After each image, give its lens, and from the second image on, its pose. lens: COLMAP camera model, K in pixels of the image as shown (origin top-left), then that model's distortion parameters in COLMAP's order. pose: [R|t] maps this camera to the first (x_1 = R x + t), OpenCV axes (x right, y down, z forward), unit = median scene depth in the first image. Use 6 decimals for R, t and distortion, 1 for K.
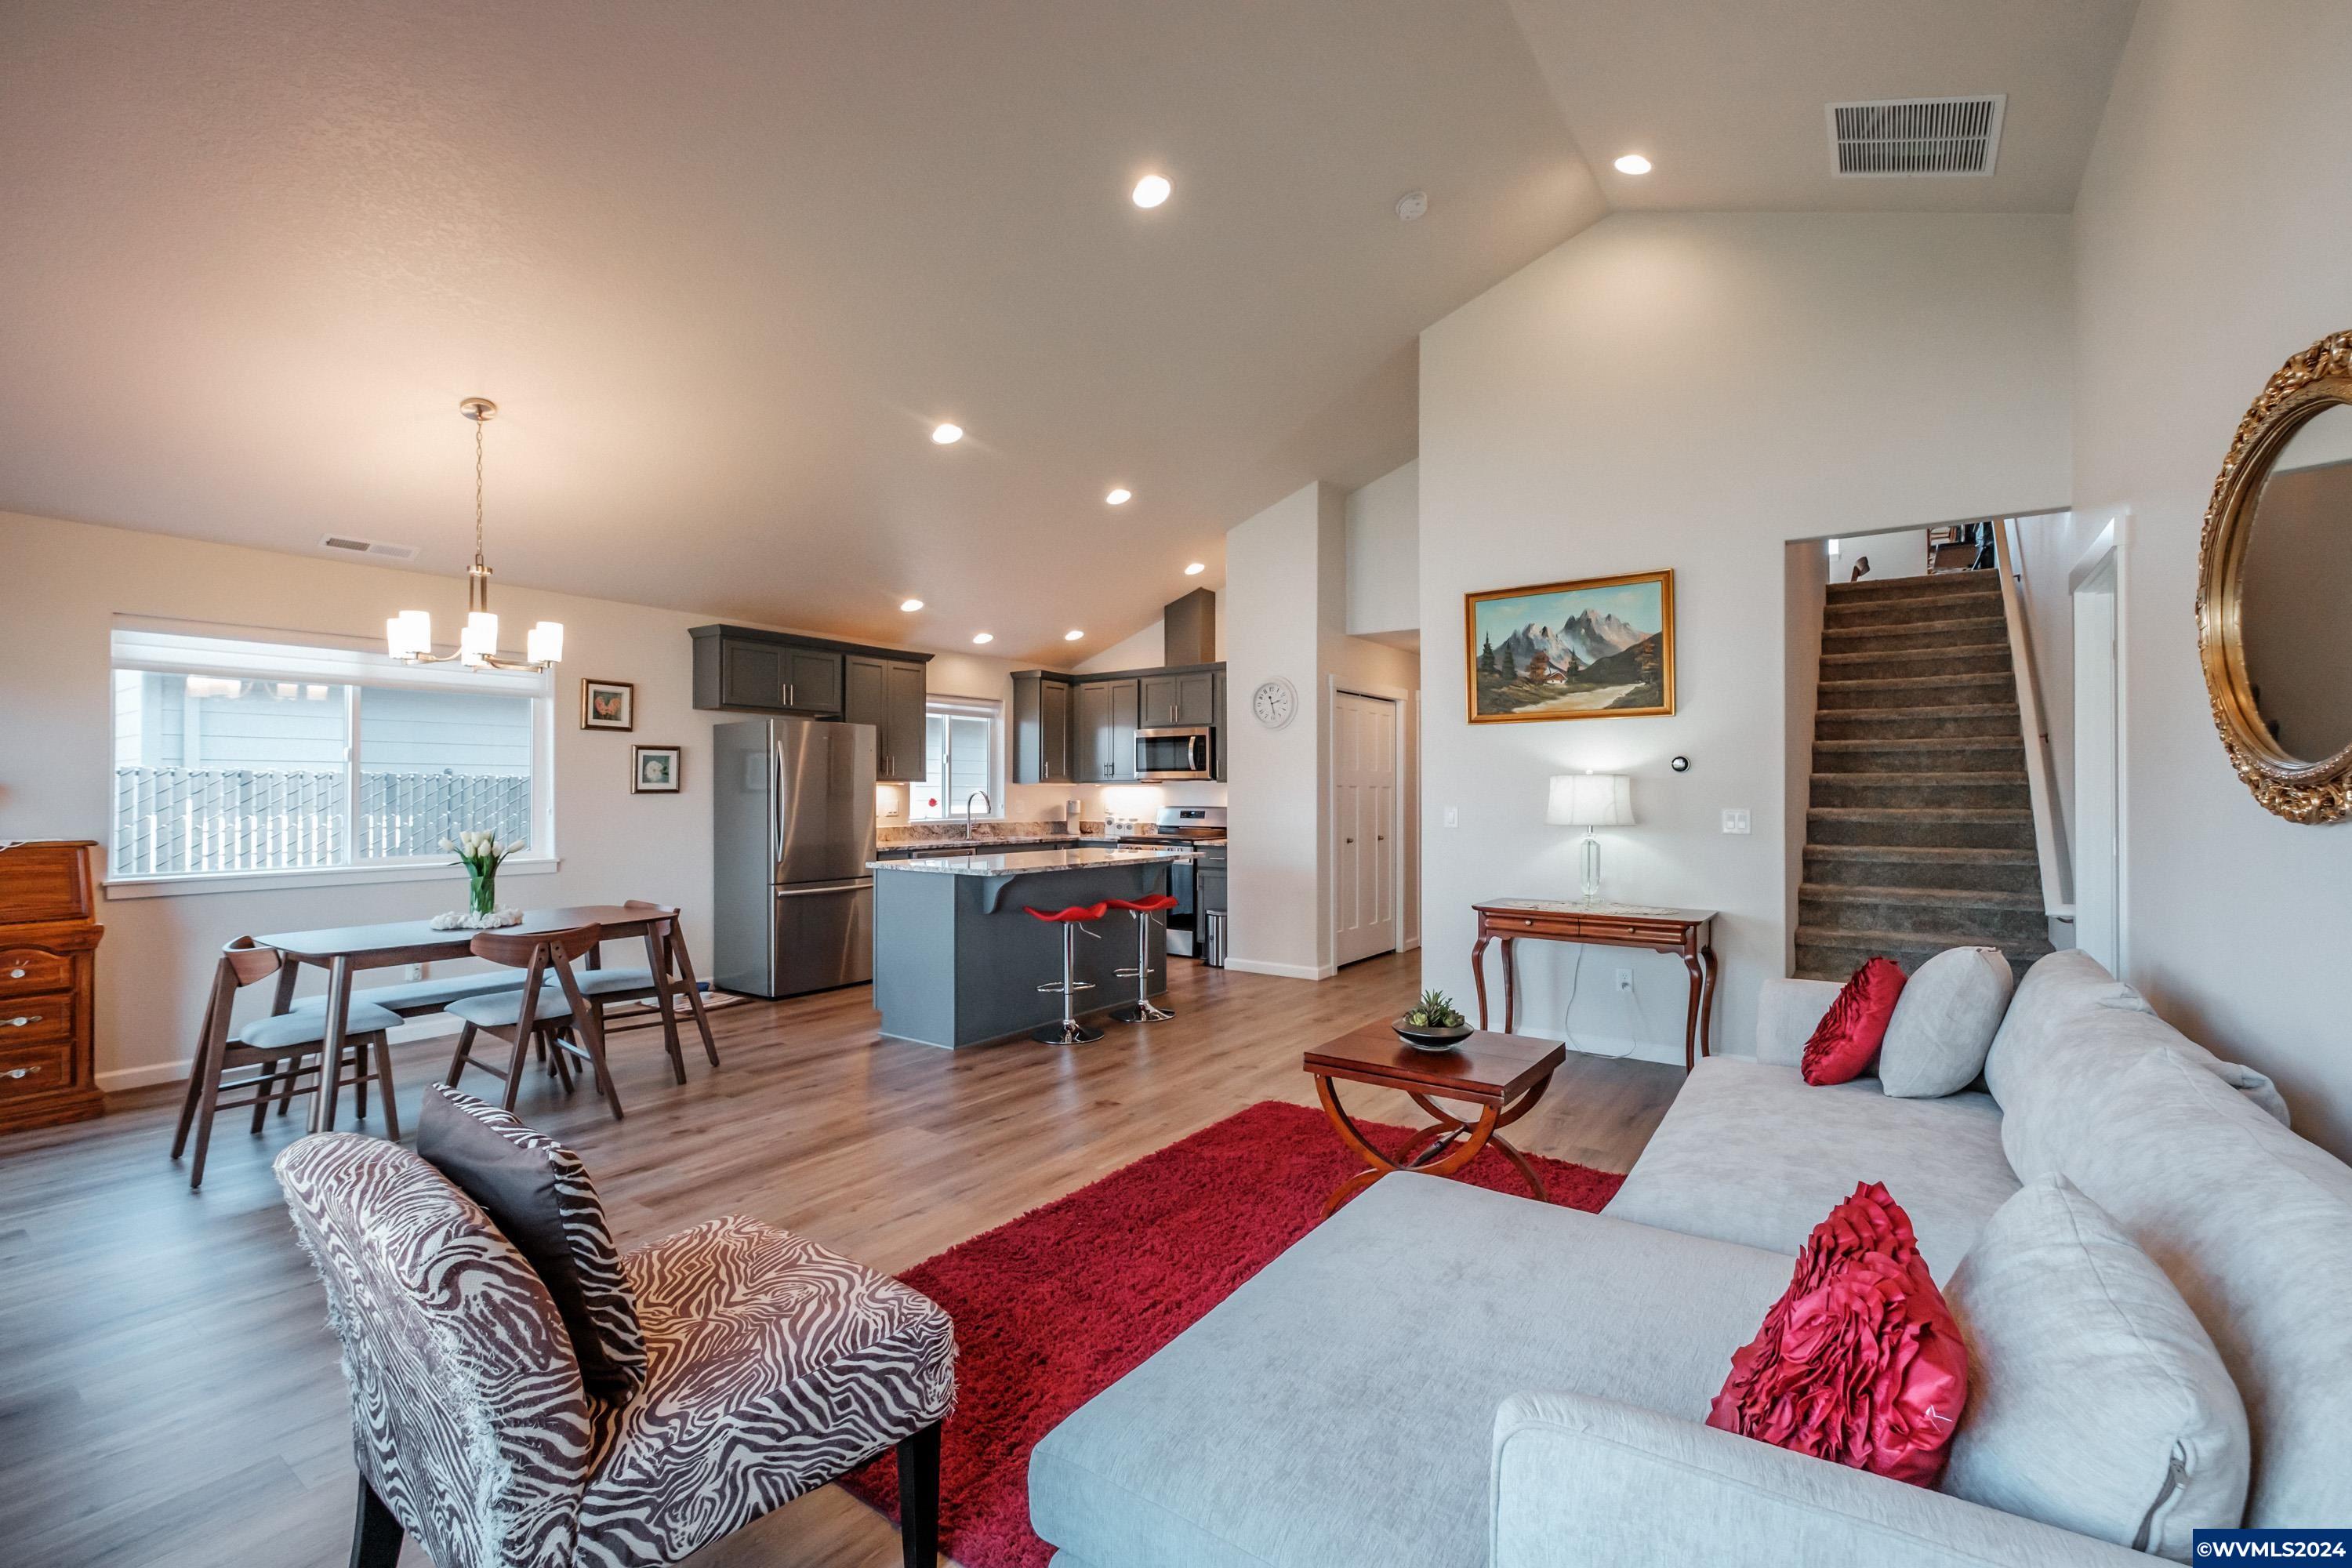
lens RADIAL K [[1022.2, 0, 1183.9], [0, 1022.2, 784.0], [0, 0, 1]] dist [-0.001686, -0.000094]
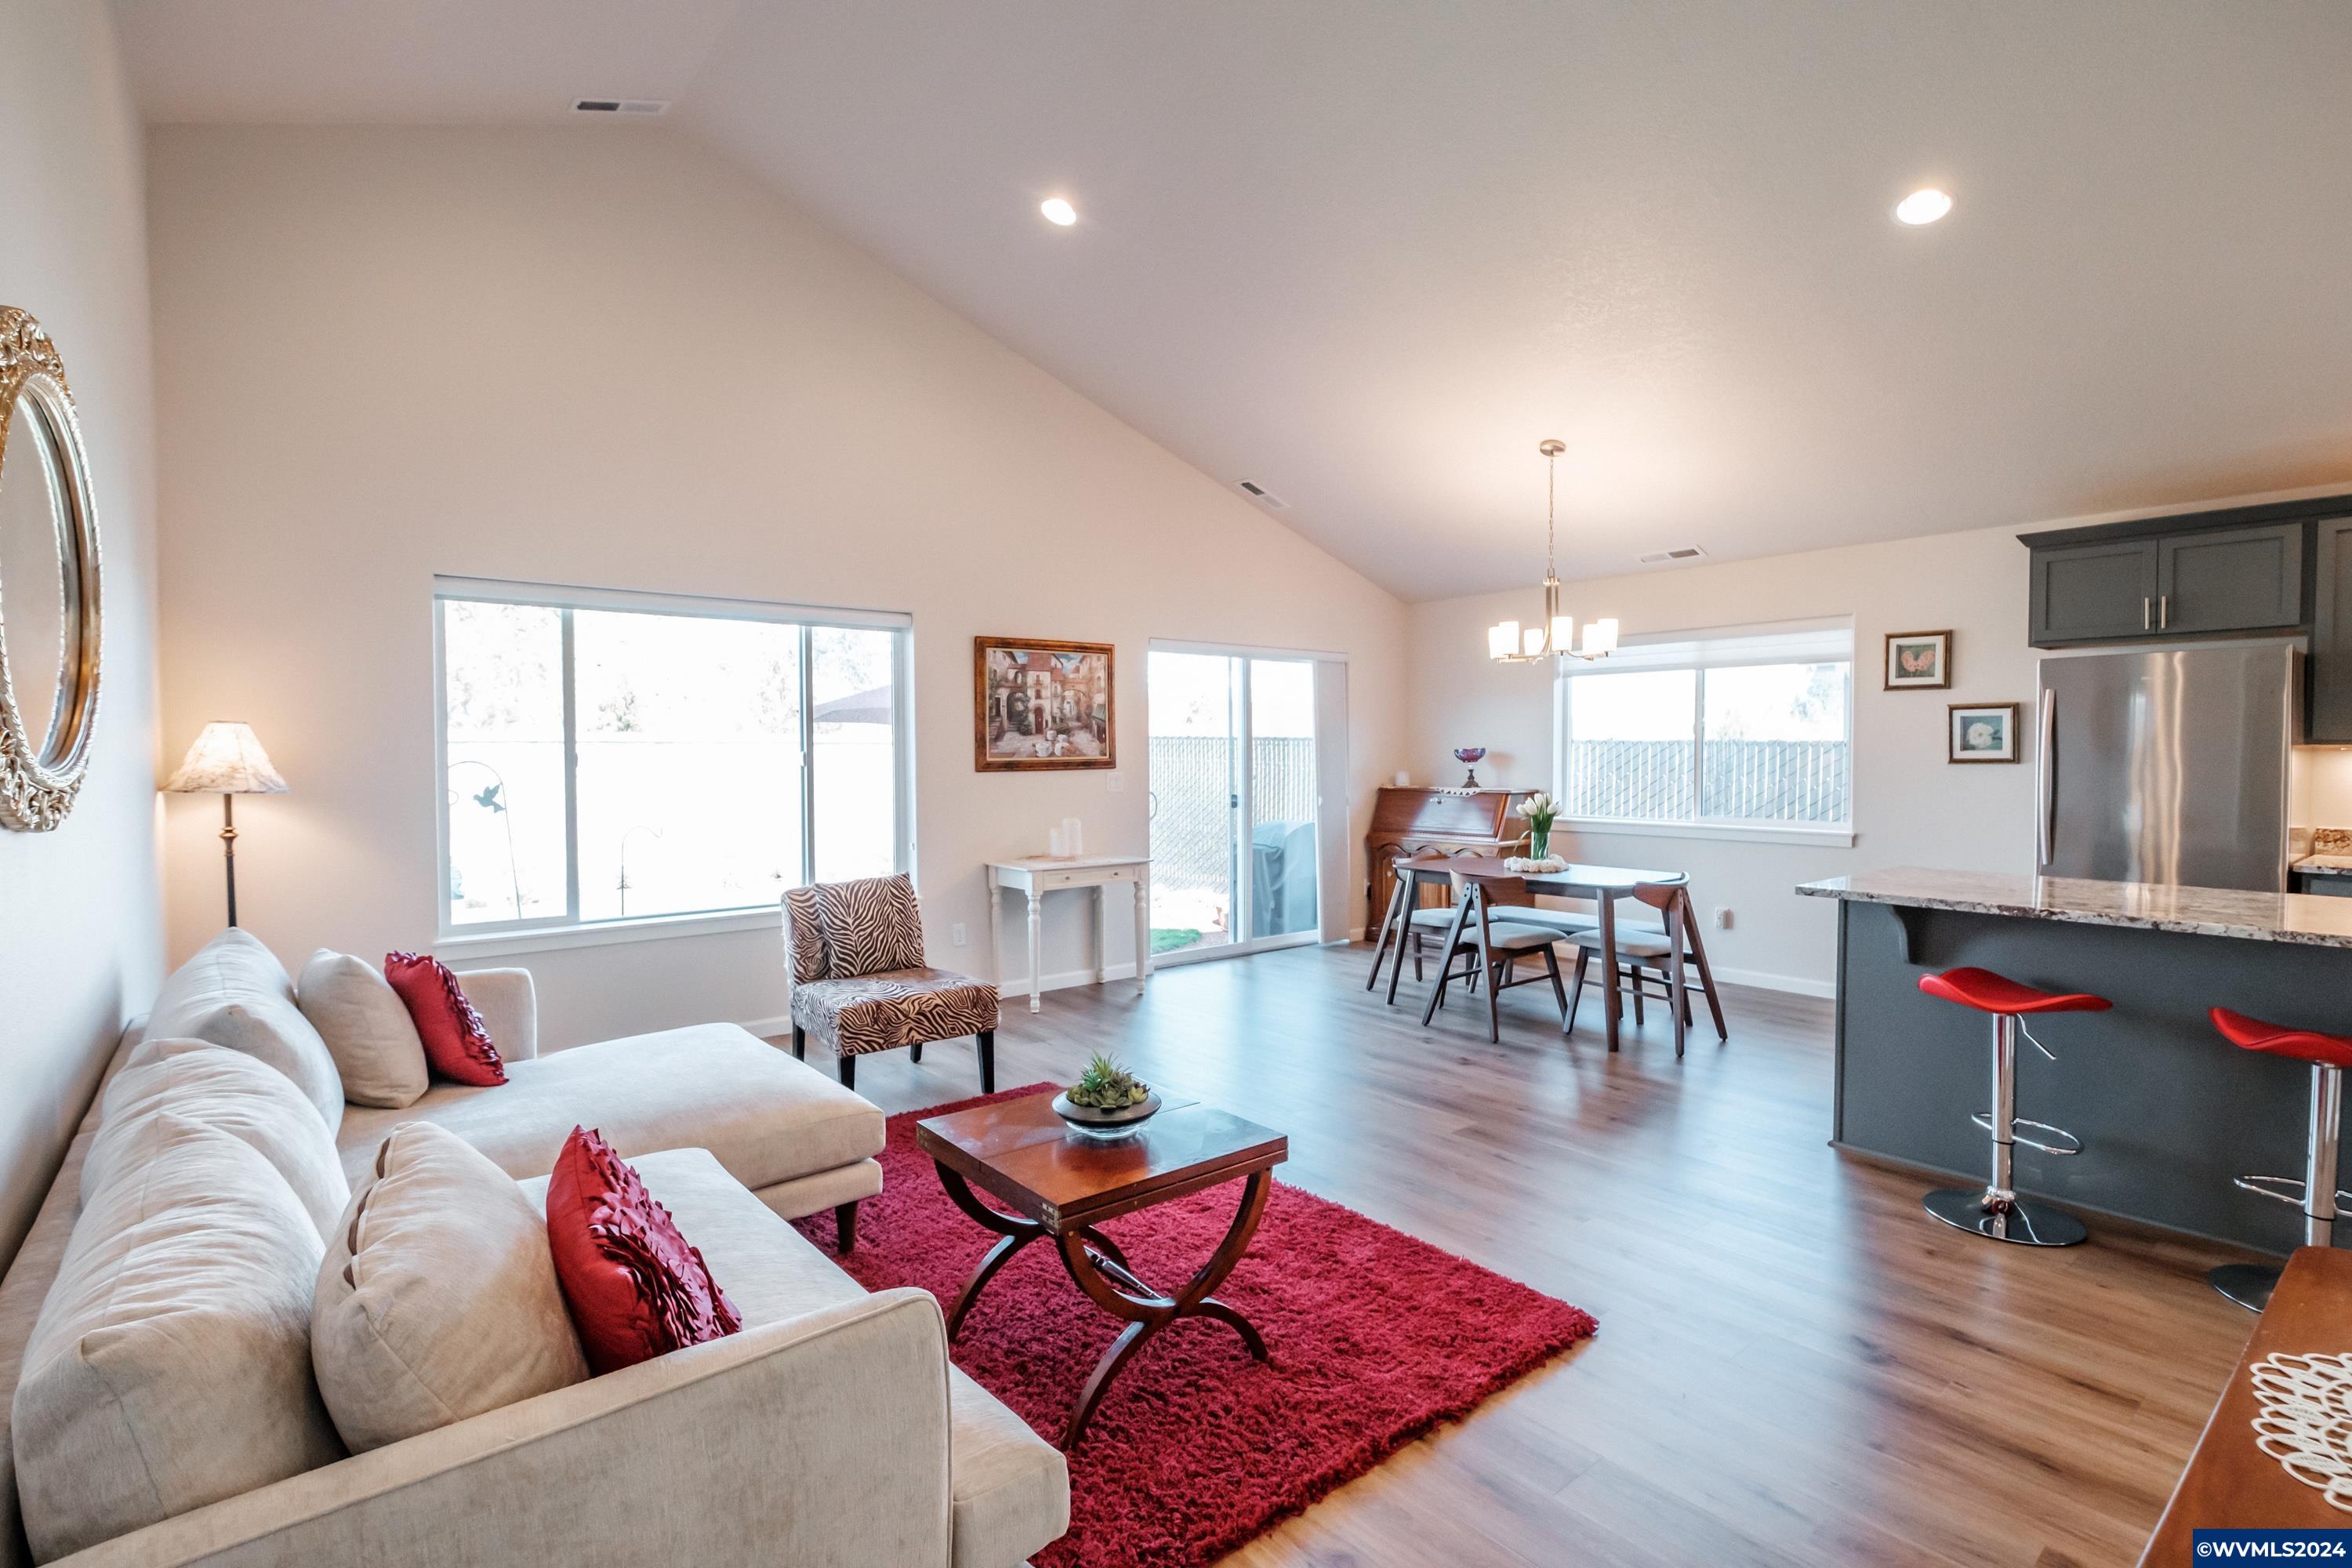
lens RADIAL K [[1115.1, 0, 1165.8], [0, 1115.1, 790.2], [0, 0, 1]] dist [-0.004592, -0.000518]
pose [[-0.284706, 0.034099, -0.958008, 0.567073], [0.011293, 0.999417, 0.032217, -0.005878], [0.958548, -0.001646, -0.284925, 0.730710]]
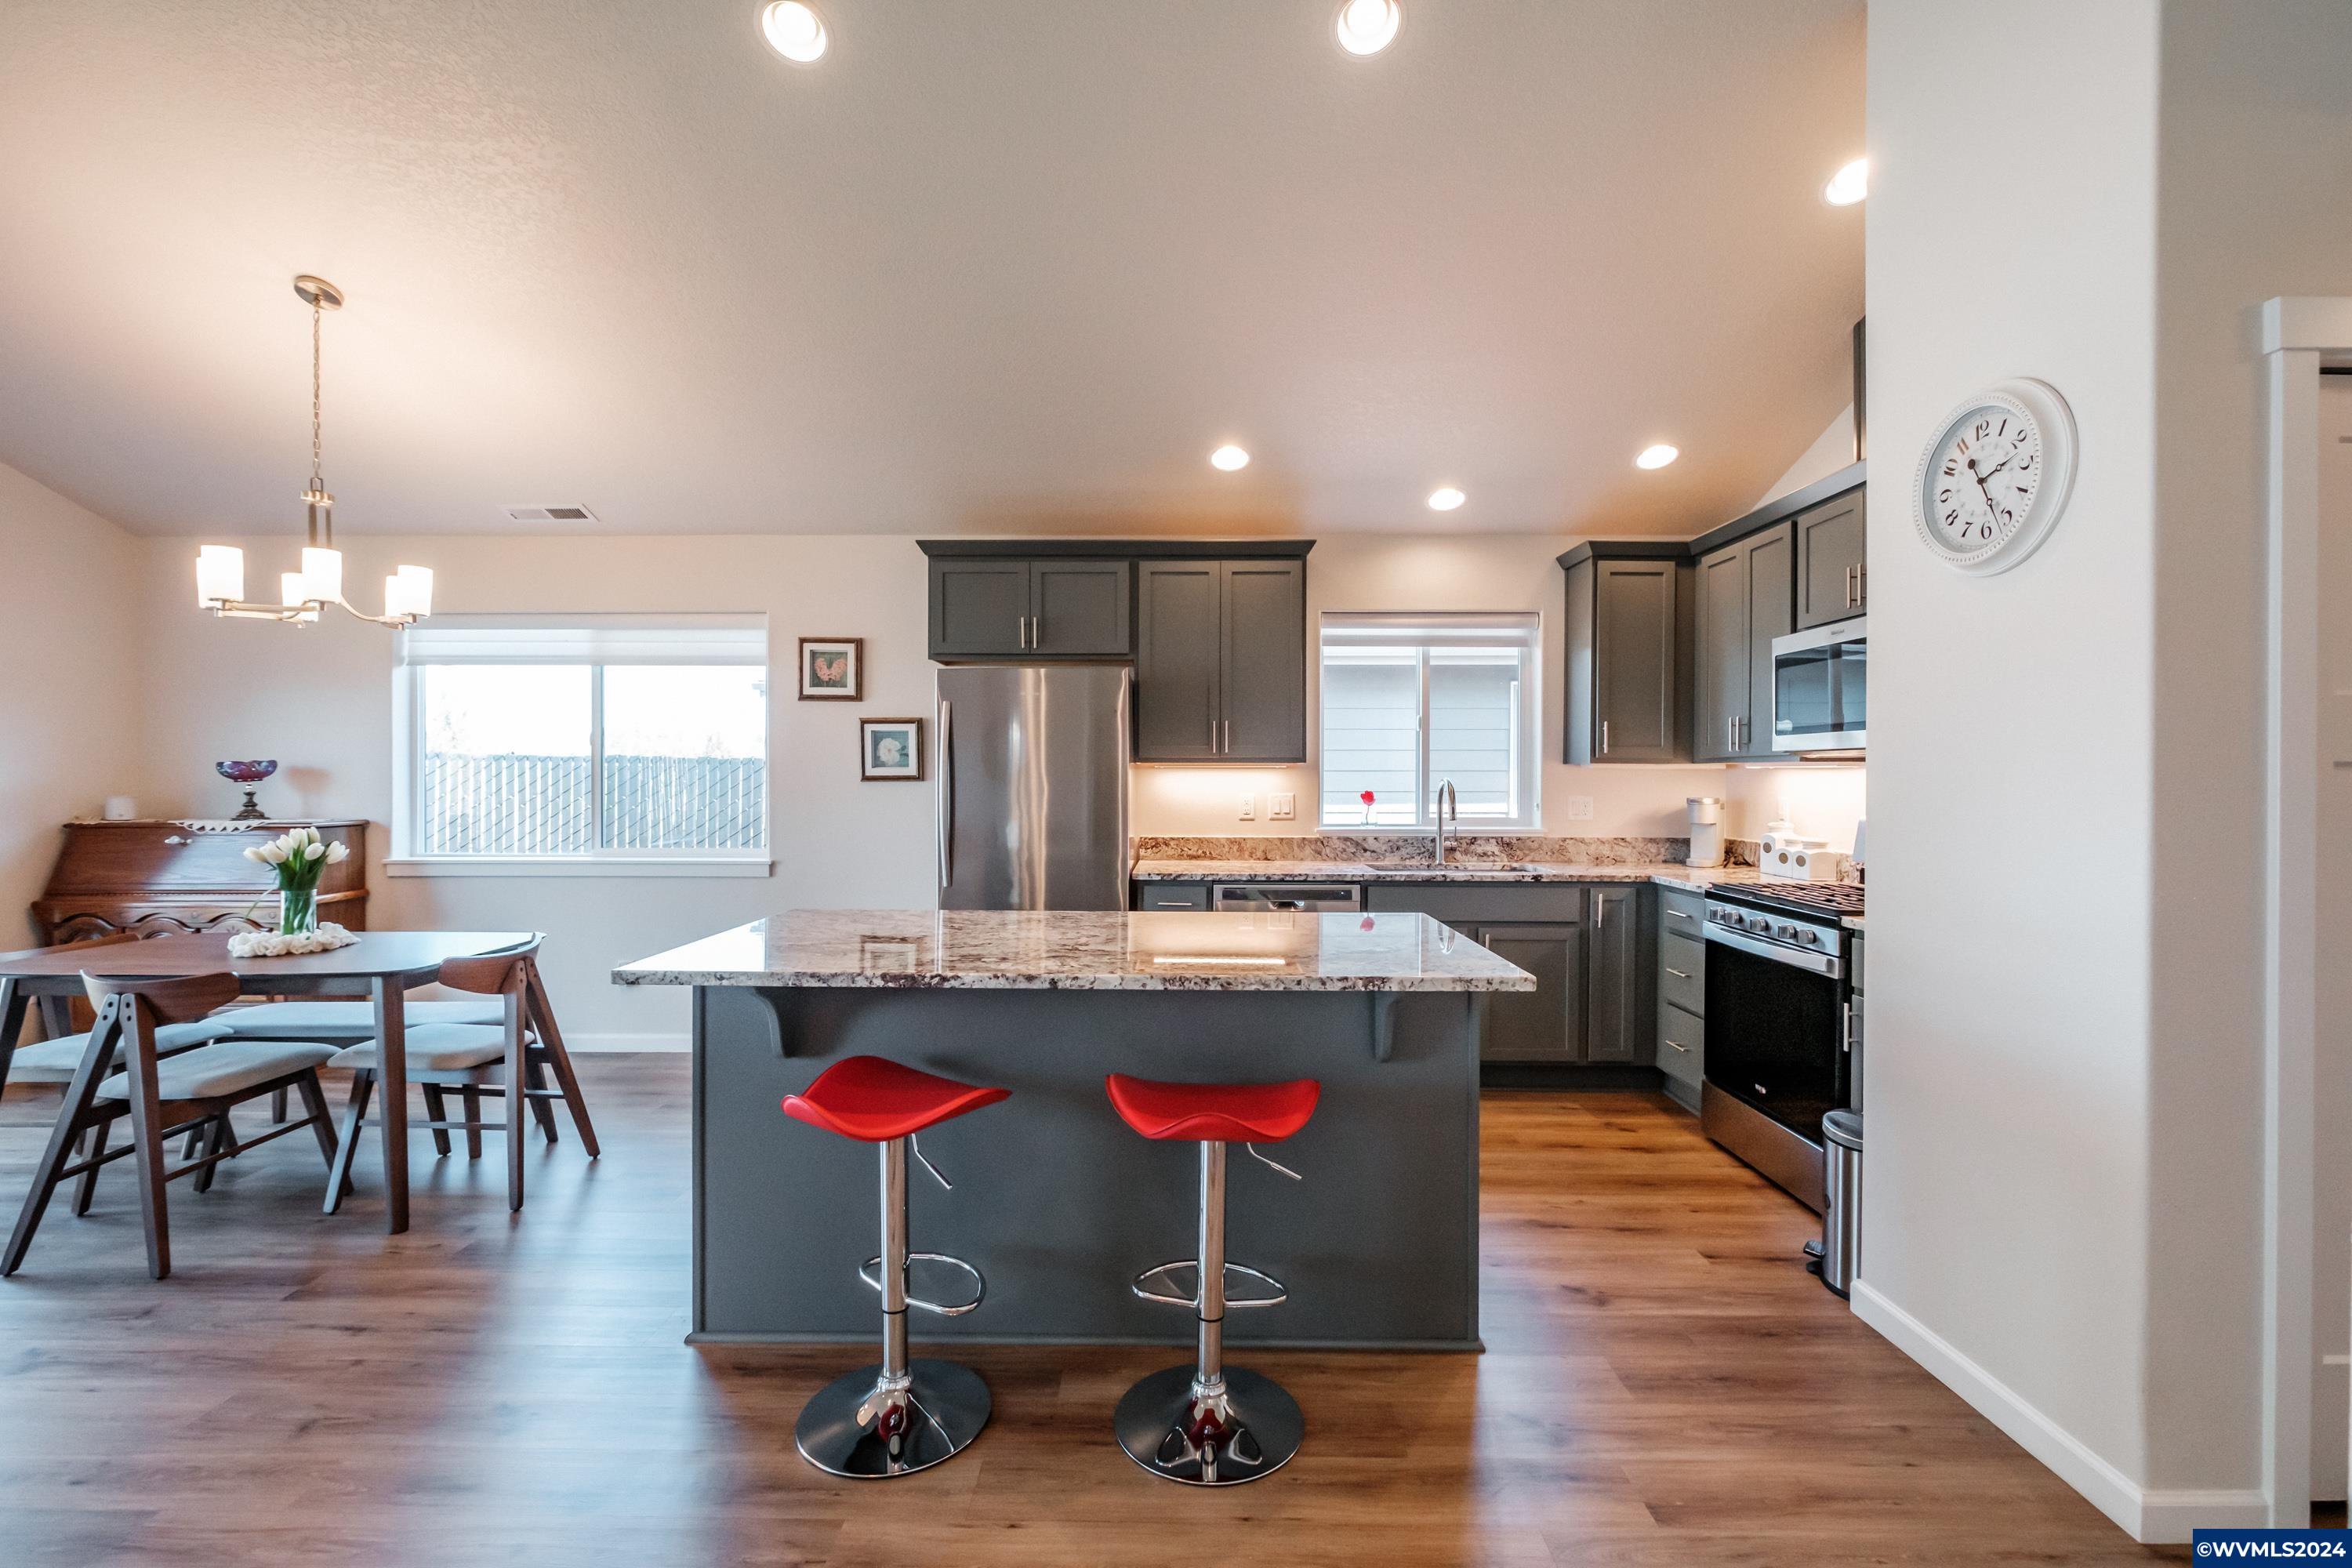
lens RADIAL K [[1022.2, 0, 1183.9], [0, 1022.2, 784.0], [0, 0, 1]] dist [-0.001686, -0.000094]
pose [[0.565301, 0.007132, -0.824854, 0.262548], [0.004457, 0.999922, 0.011700, 0.004035], [0.824873, -0.010290, 0.565225, 0.861022]]
